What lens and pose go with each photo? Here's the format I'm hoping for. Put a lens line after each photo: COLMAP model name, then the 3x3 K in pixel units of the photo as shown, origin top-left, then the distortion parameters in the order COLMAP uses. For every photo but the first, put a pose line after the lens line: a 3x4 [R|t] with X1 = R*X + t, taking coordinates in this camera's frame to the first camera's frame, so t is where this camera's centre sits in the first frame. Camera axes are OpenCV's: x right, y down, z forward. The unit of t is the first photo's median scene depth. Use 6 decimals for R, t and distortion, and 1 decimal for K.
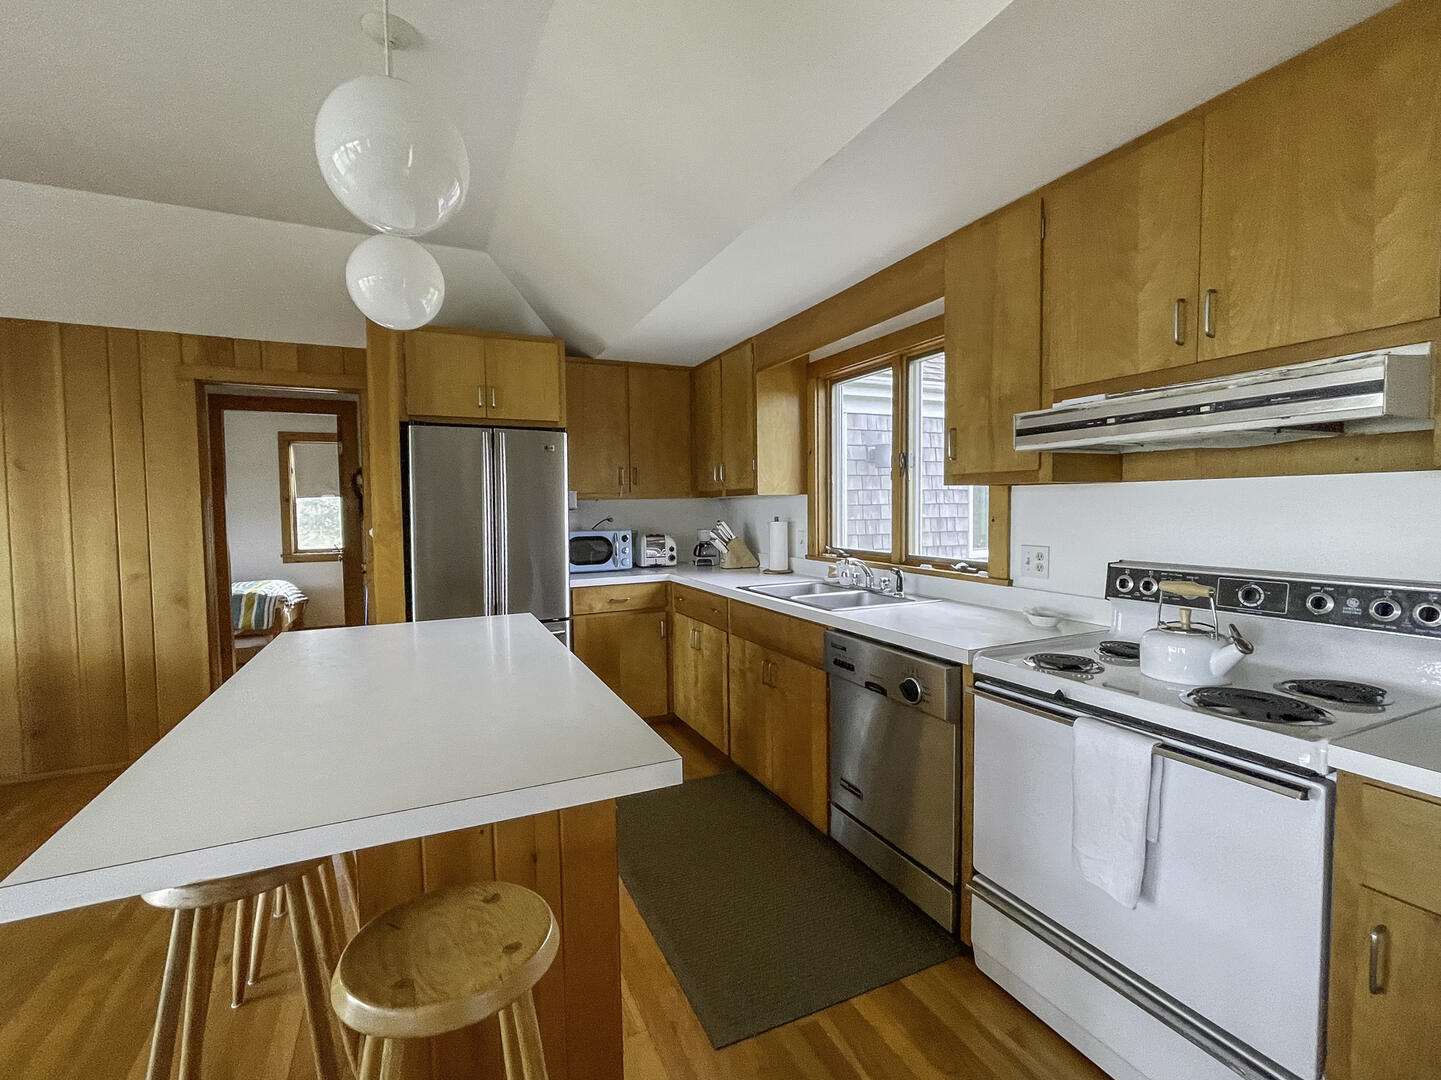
lens RADIAL K [[646.9, 0, 717.3], [0, 646.9, 537.6], [0, 0, 1]] dist [-0.002163, 0.000739]
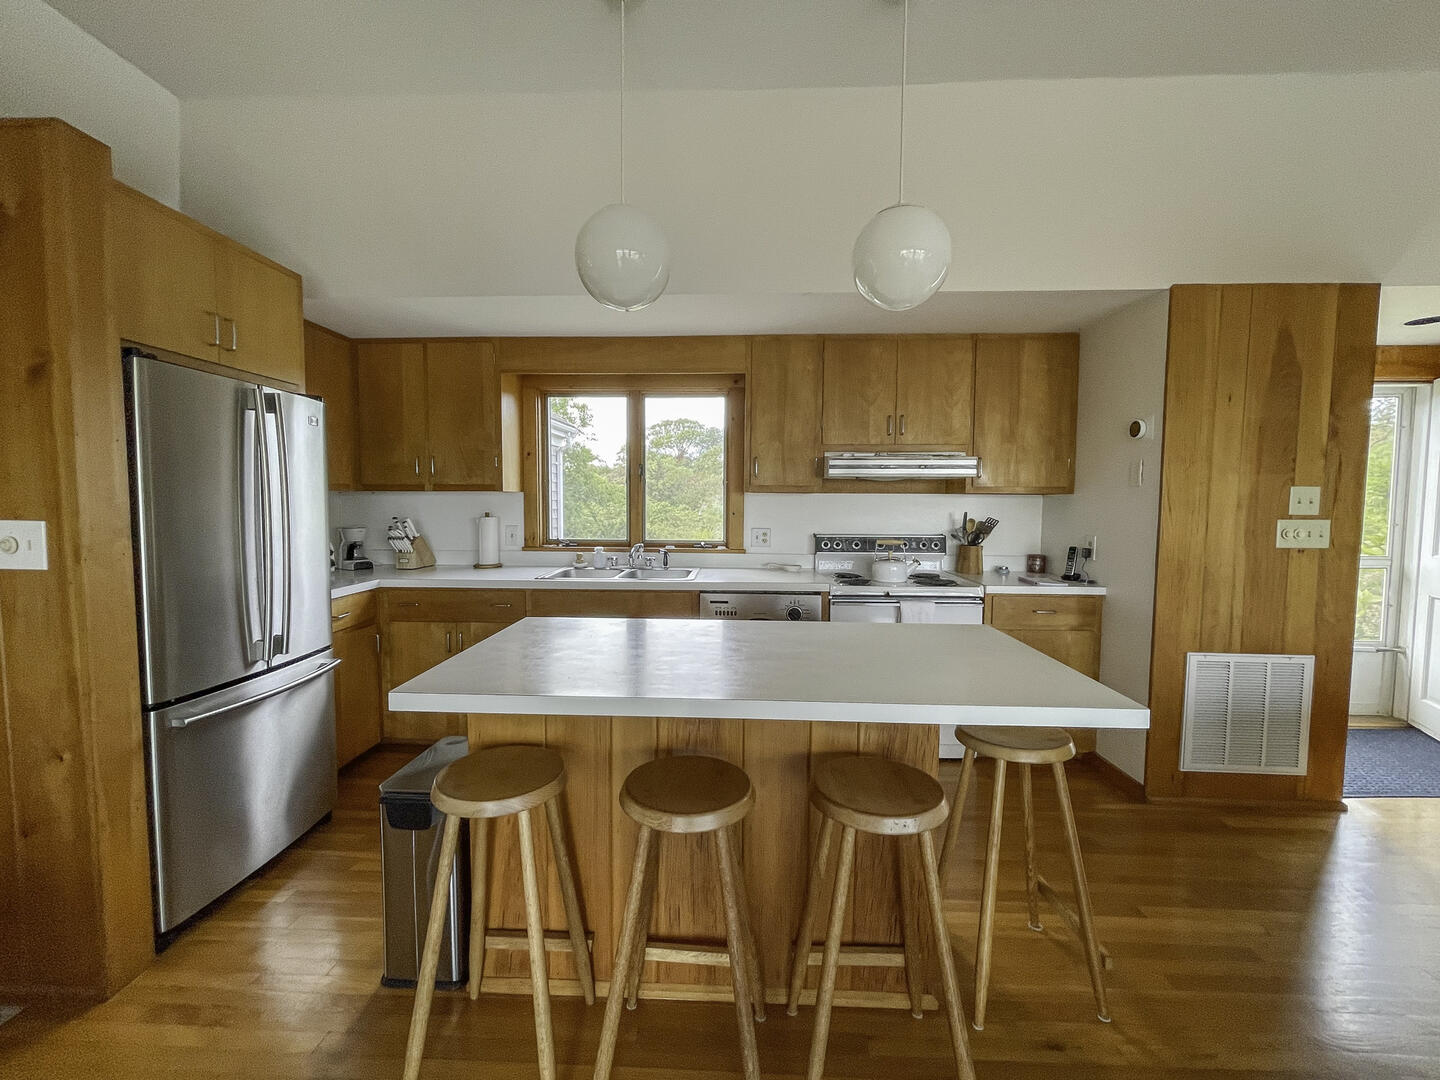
lens RADIAL K [[588.3, 0, 719.8], [0, 588.3, 534.4], [0, 0, 1]] dist [-0.000501, 0.000808]
pose [[0.455293, -0.037415, 0.889555, -1.030496], [0.033259, 0.999134, 0.025002, -0.015143], [-0.889720, 0.018202, 0.456143, 0.431362]]
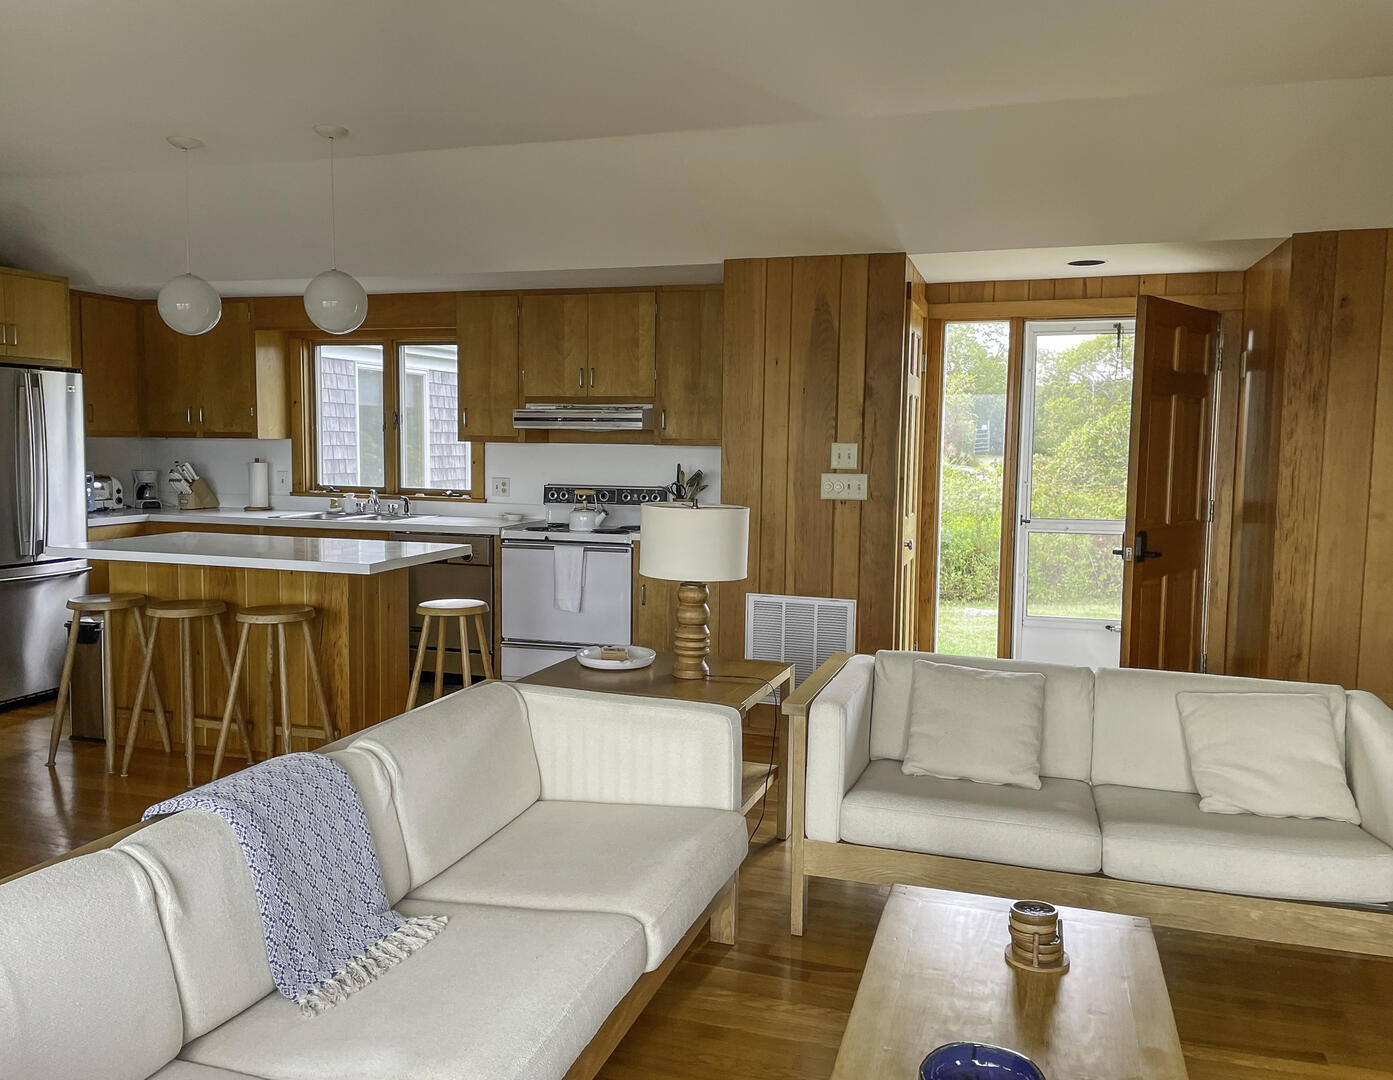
lens RADIAL K [[1103.0, 0, 697.3], [0, 1103.0, 538.2], [0, 0, 1]] dist [0.047418, -0.025367]
pose [[0.668572, -0.046375, 0.742200, -1.449982], [0.016328, 0.998728, 0.047696, 0.045493], [-0.743468, -0.019770, 0.668479, -1.450310]]
